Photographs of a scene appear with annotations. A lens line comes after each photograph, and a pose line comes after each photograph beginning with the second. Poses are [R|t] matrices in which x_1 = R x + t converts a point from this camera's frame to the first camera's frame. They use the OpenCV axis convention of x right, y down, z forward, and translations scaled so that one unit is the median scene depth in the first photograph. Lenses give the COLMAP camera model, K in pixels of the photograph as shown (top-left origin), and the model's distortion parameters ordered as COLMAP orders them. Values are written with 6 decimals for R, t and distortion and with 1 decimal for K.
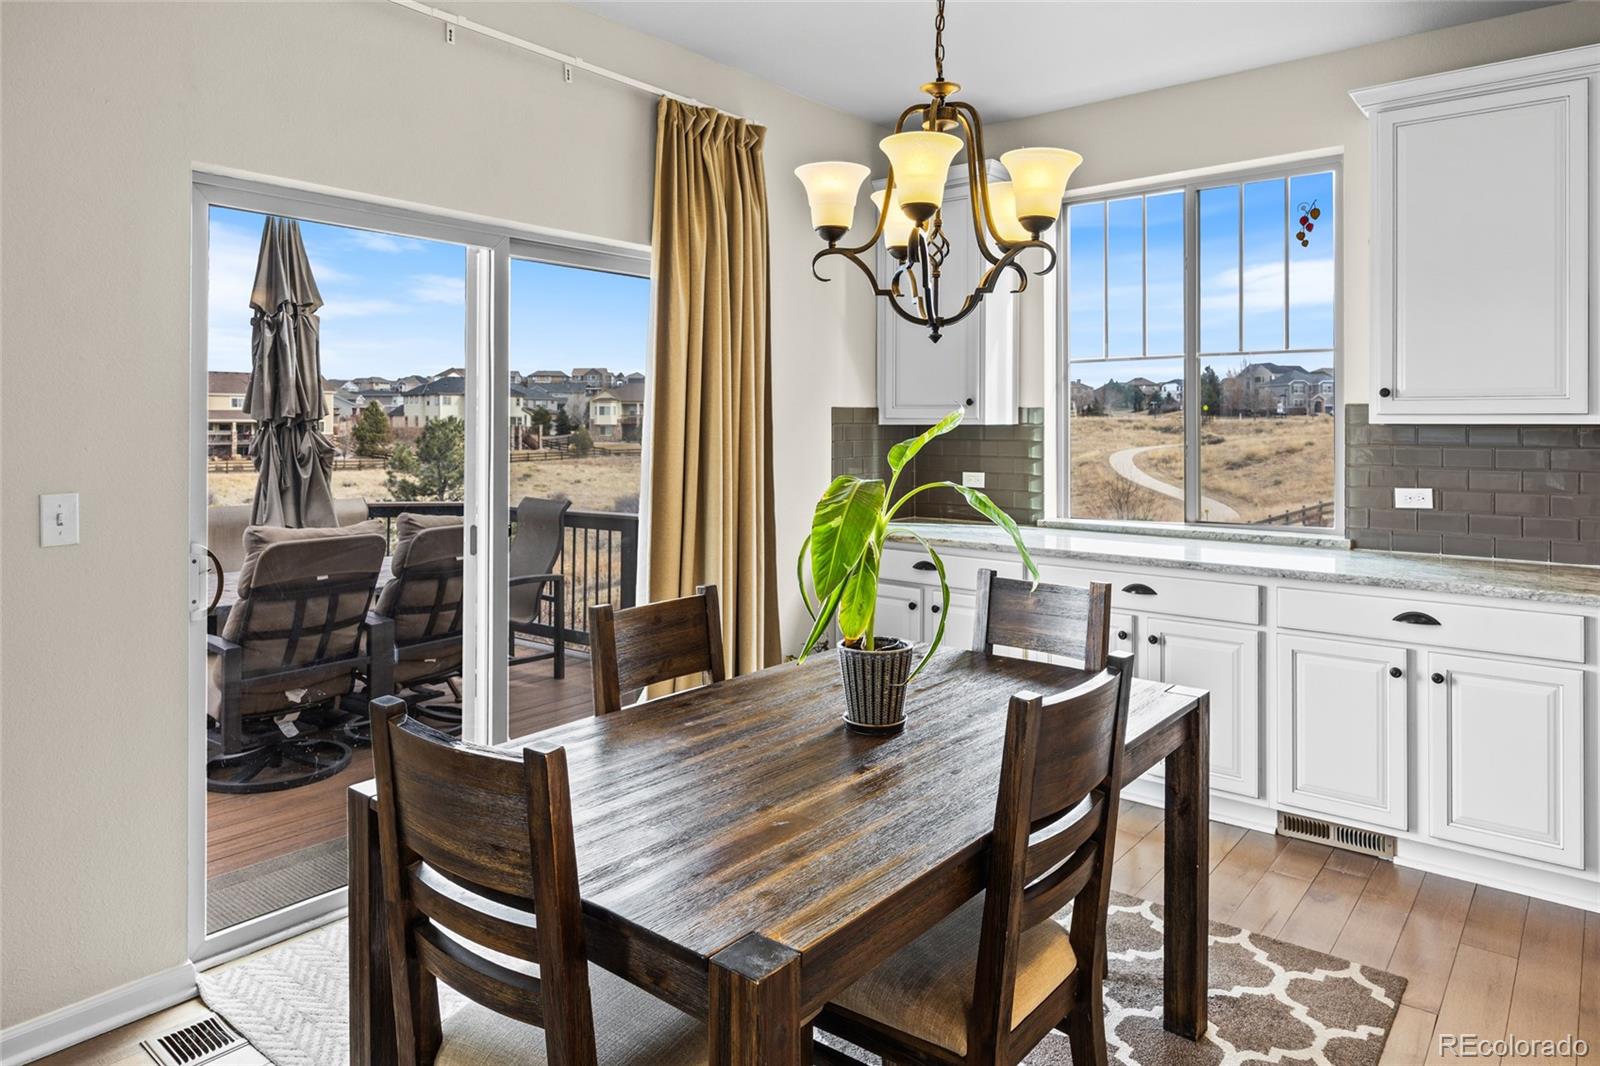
lens RADIAL K [[991.2, 0, 803.4], [0, 991.2, 419.5], [0, 0, 1]] dist [-0.006083, -0.000863]
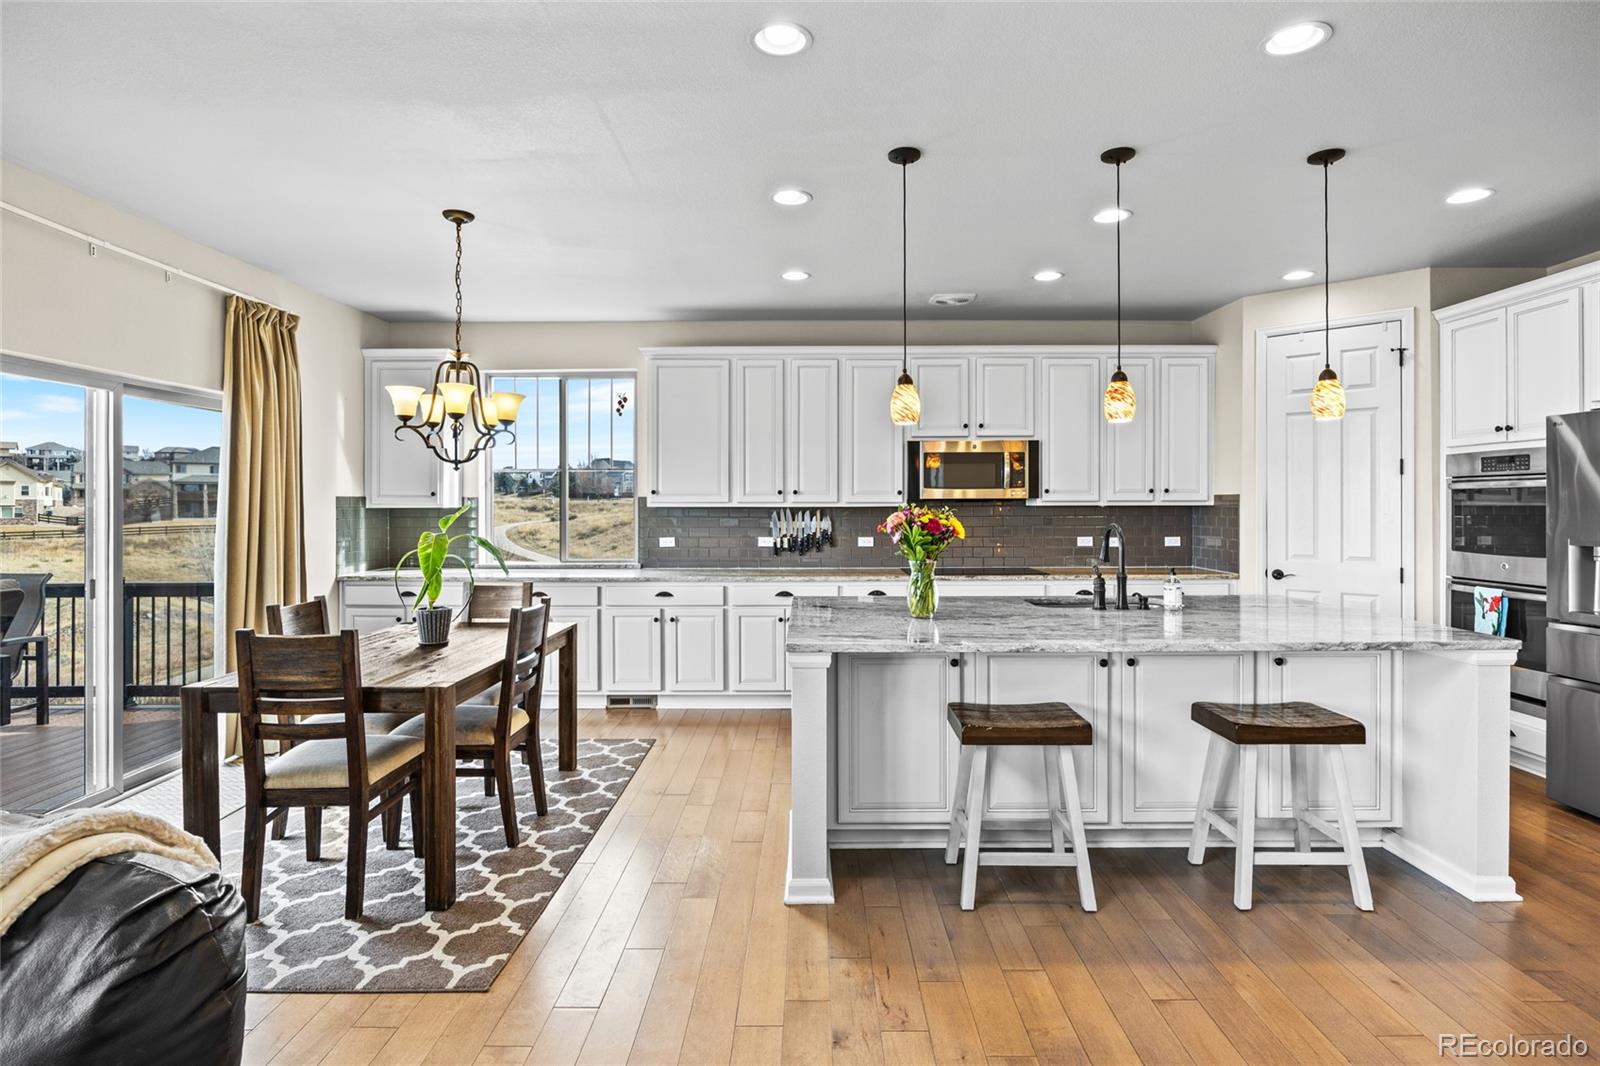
lens RADIAL K [[805.7, 0, 801.7], [0, 805.7, 508.2], [0, 0, 1]] dist [-0.006250, -0.000684]
pose [[0.780614, -0.005031, 0.624993, -0.251180], [-0.000781, 0.999959, 0.009025, -0.008766], [-0.625012, -0.007534, 0.780579, -0.563380]]
